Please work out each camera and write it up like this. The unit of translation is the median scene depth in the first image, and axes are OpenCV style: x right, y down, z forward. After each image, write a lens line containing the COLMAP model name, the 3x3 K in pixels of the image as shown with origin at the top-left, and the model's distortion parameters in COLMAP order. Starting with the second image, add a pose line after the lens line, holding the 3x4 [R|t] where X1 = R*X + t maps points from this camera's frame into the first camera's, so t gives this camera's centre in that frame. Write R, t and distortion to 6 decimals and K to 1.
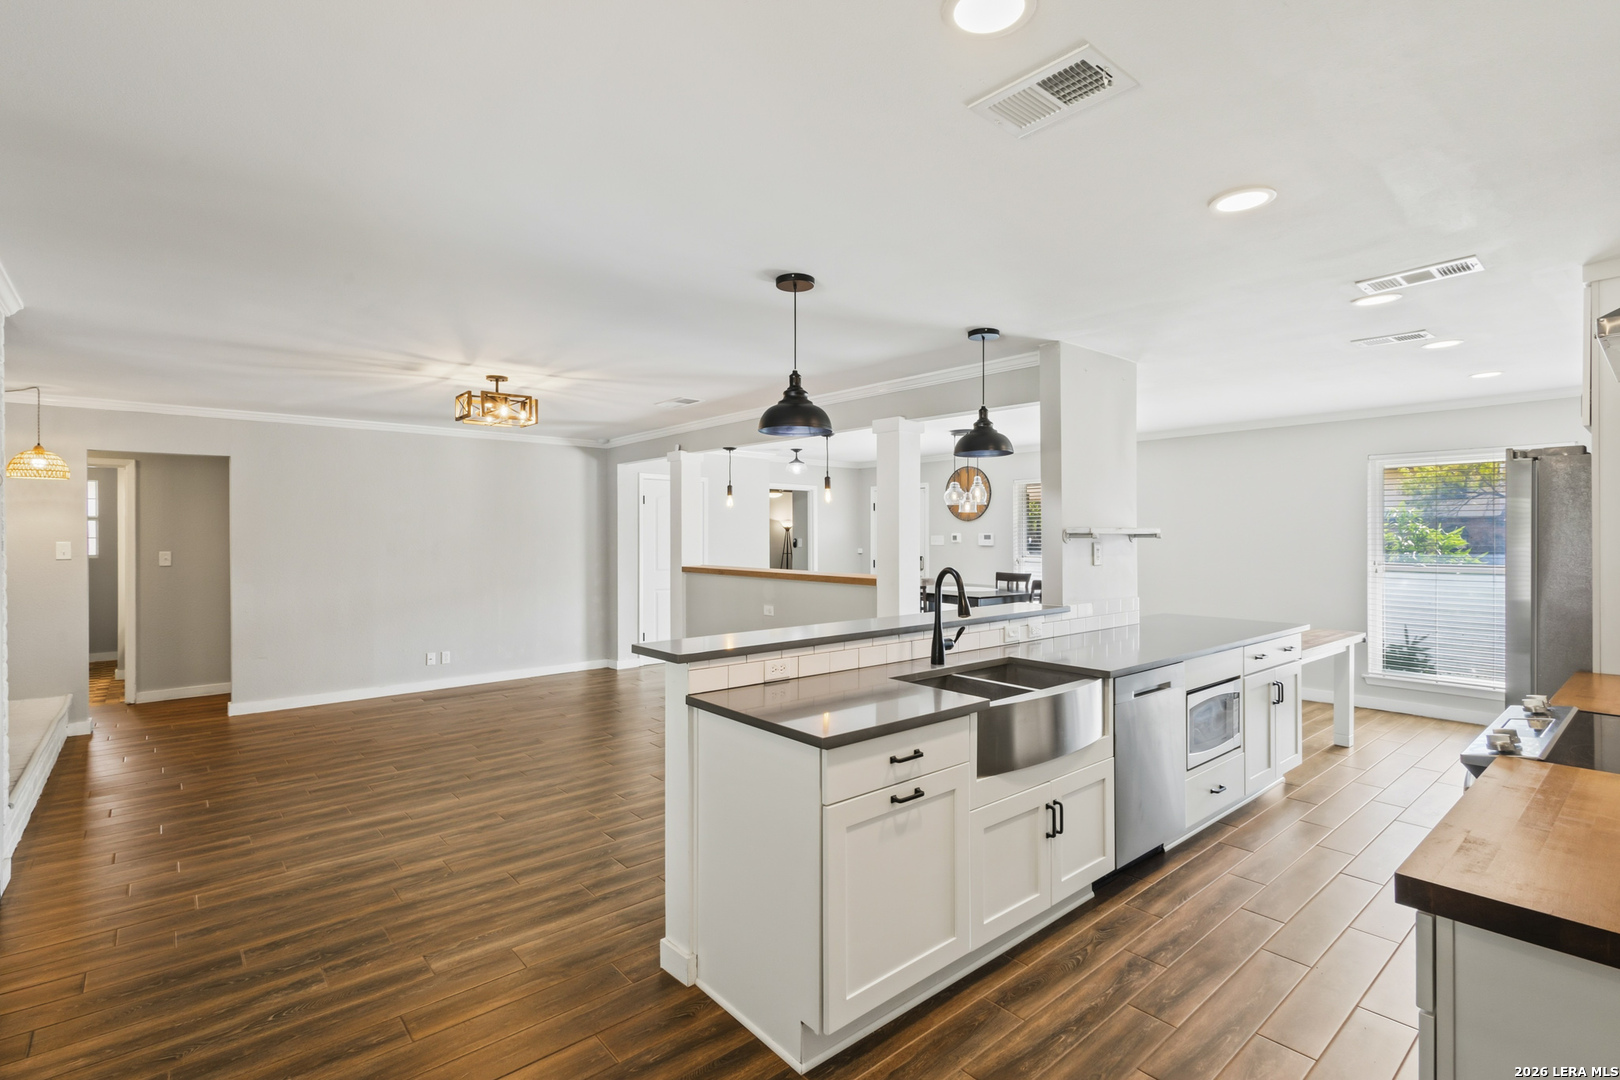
lens RADIAL K [[752.3, 0, 810.0], [0, 752.3, 540.0], [0, 0, 1]] dist [0.001771, 0.000049]
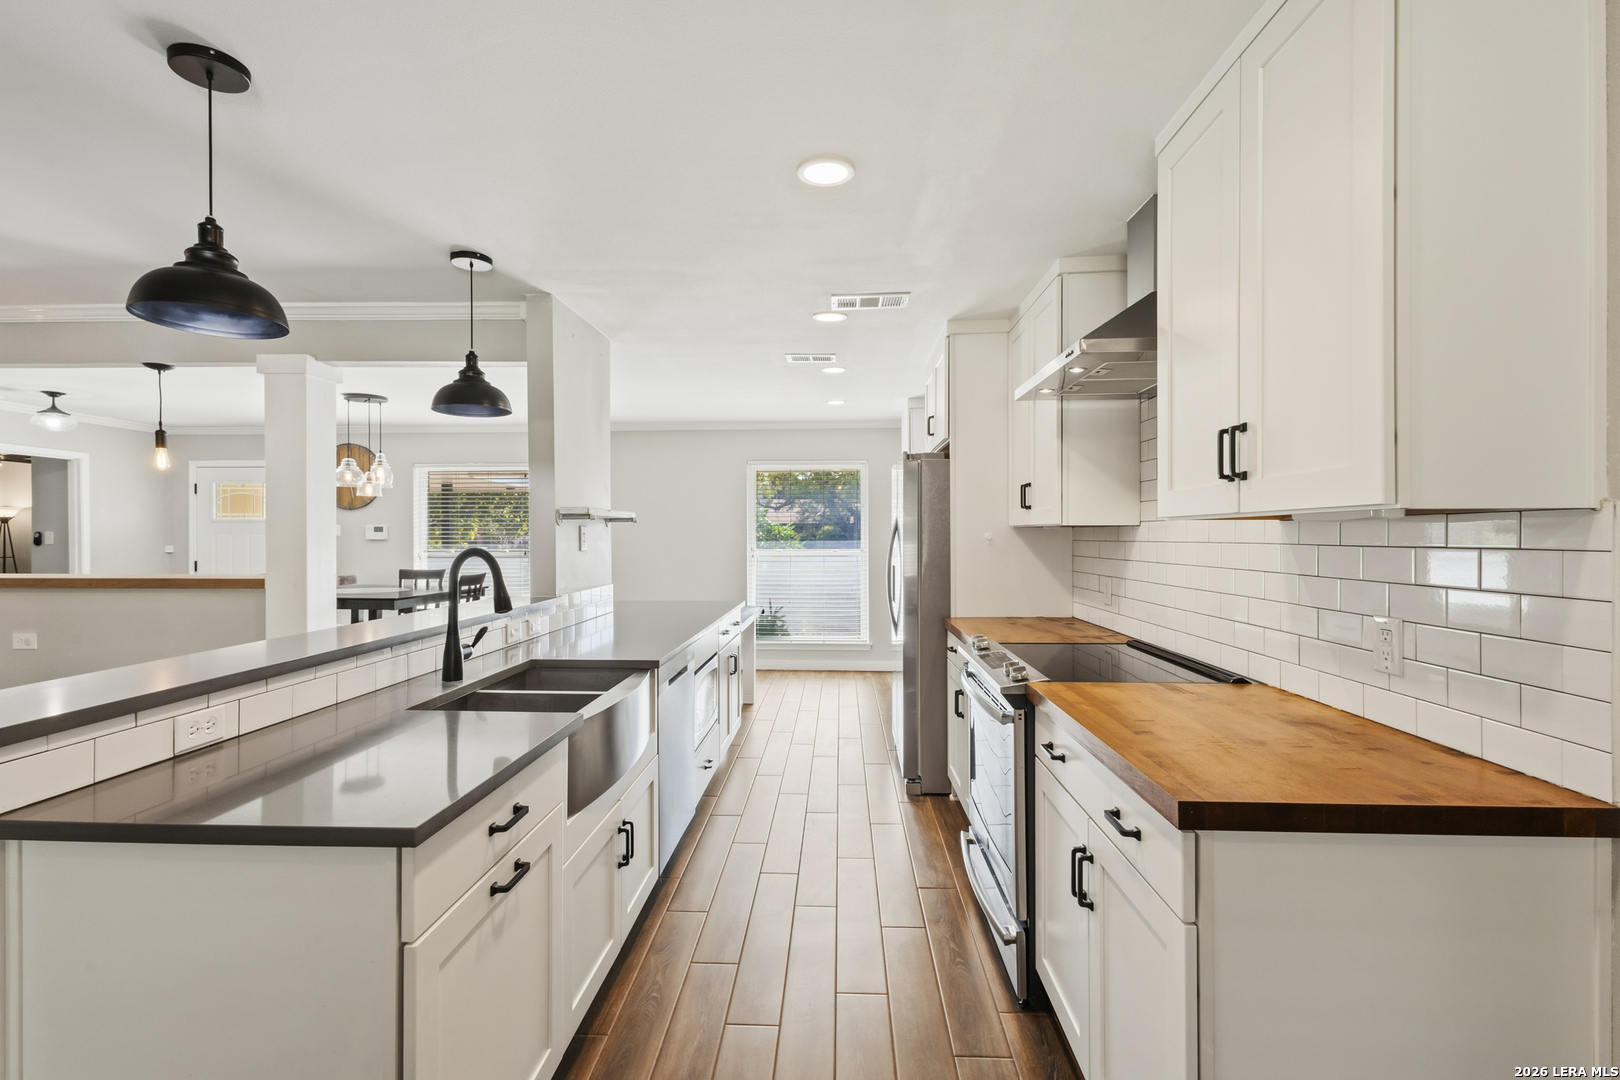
lens RADIAL K [[737.2, 0, 810.0], [0, 737.2, 540.0], [0, 0, 1]] dist [0.003013, 0.000397]
pose [[0.682283, -0.005574, 0.731067, -0.098025], [0.005747, 0.999981, 0.002262, 0.022825], [-0.731065, 0.002658, 0.682302, 0.206668]]
